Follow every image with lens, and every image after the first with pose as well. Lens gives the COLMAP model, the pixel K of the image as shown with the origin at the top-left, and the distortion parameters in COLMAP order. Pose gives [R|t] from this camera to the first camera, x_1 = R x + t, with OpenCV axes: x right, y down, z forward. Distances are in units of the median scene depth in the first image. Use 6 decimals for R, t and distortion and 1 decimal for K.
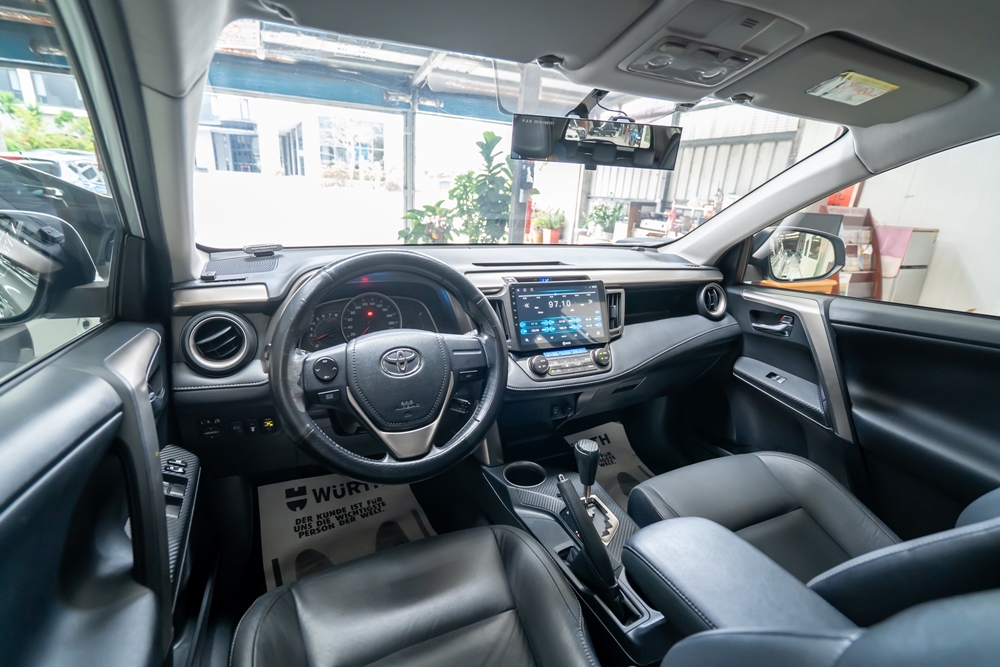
lens RADIAL K [[468.5, 0, 489.5], [0, 468.5, 332.9], [0, 0, 1]] dist [-0.000700, 0.007232]
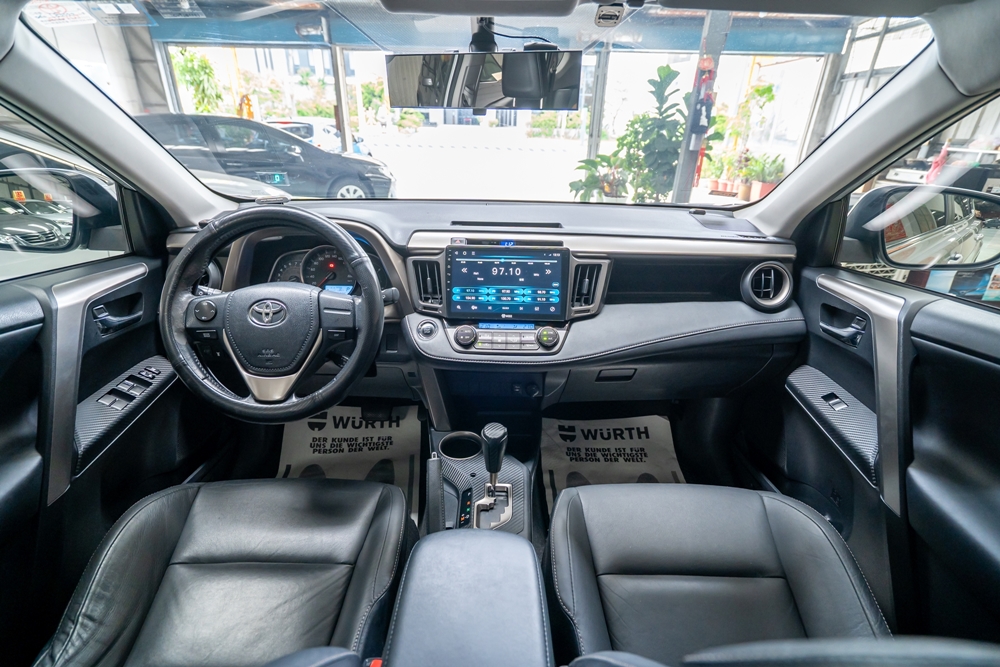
lens RADIAL K [[468.5, 0, 489.5], [0, 468.5, 332.9], [0, 0, 1]] dist [-0.000700, 0.007232]
pose [[0.903150, 0.139061, -0.406181, 0.442054], [-0.098638, 0.987991, 0.118928, -0.043645], [0.417841, -0.067345, 0.906021, 0.150308]]
